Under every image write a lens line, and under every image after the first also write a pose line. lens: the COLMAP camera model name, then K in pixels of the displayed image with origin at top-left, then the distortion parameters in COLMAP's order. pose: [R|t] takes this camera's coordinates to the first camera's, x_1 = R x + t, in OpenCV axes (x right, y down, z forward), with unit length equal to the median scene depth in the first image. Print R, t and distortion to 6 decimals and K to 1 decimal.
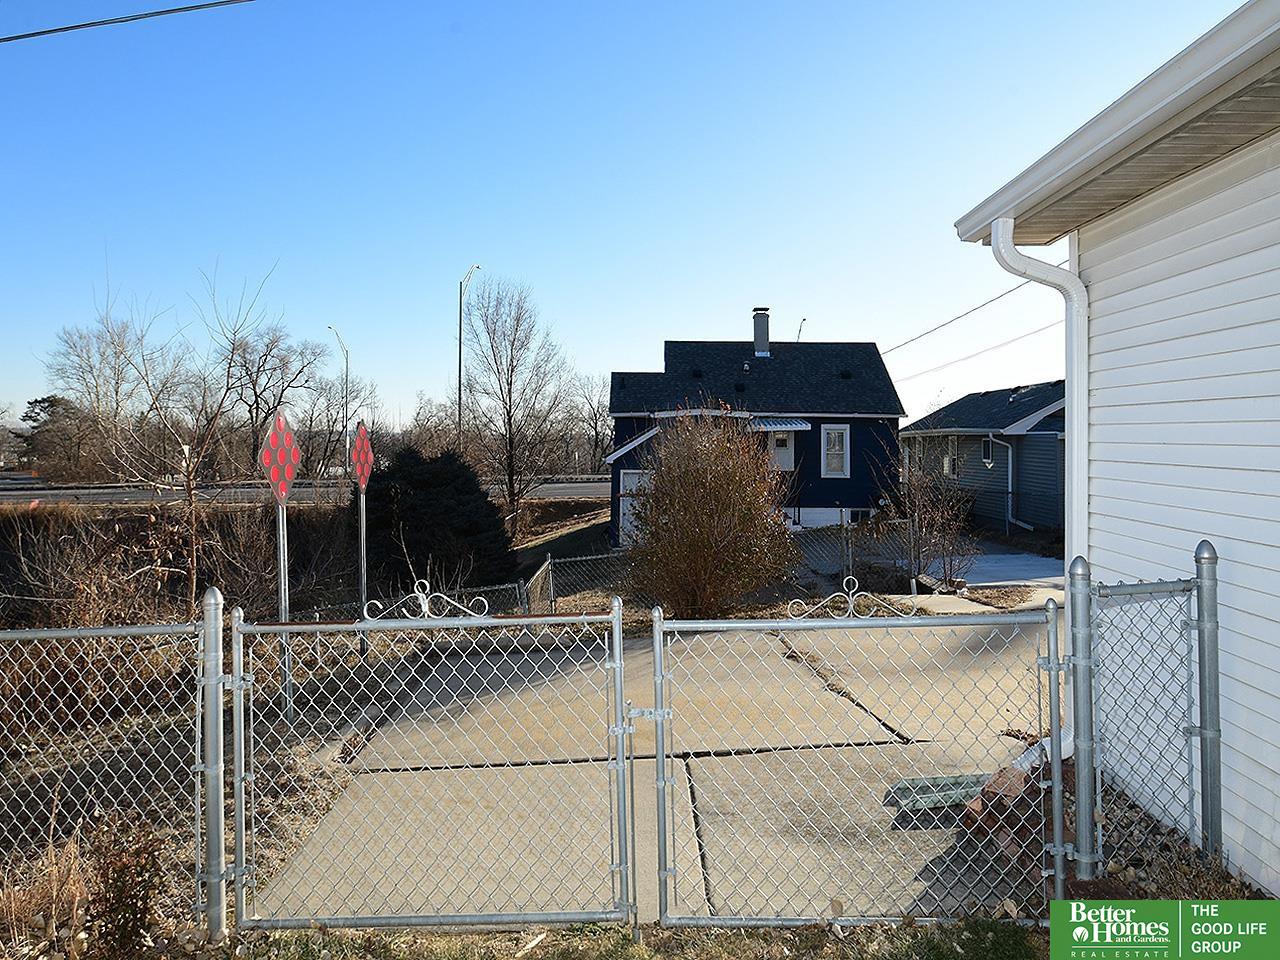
lens RADIAL K [[855.5, 0, 644.4], [0, 855.5, 447.8], [0, 0, 1]] dist [-0.033560, 0.000200]
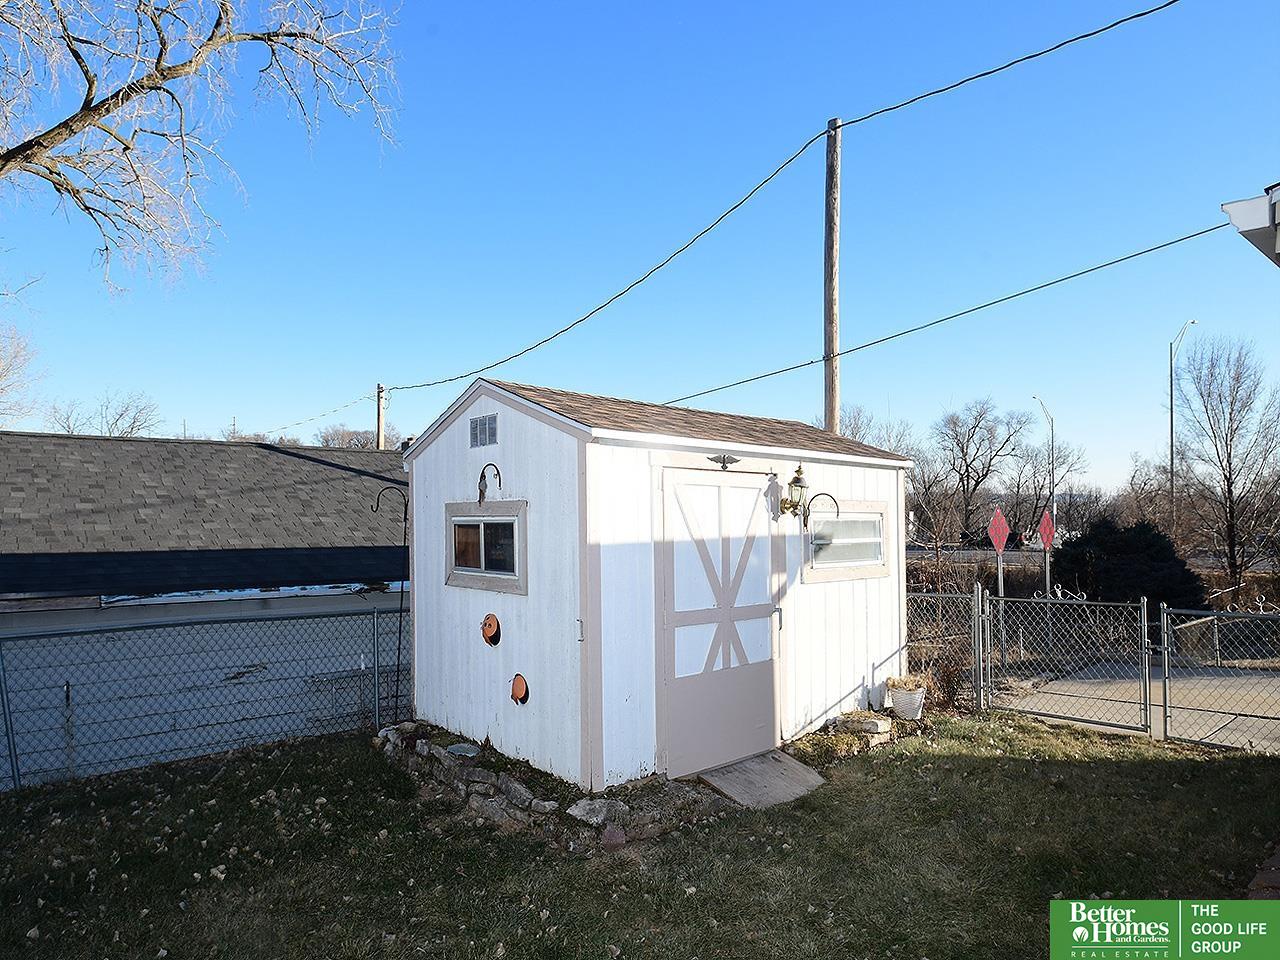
lens RADIAL K [[855.5, 0, 644.4], [0, 855.5, 447.8], [0, 0, 1]] dist [-0.033560, 0.000200]
pose [[0.705424, -0.043107, -0.707474, 0.041253], [-0.009613, 0.997475, -0.070362, -0.003705], [0.708721, 0.056436, 0.703228, -0.102261]]
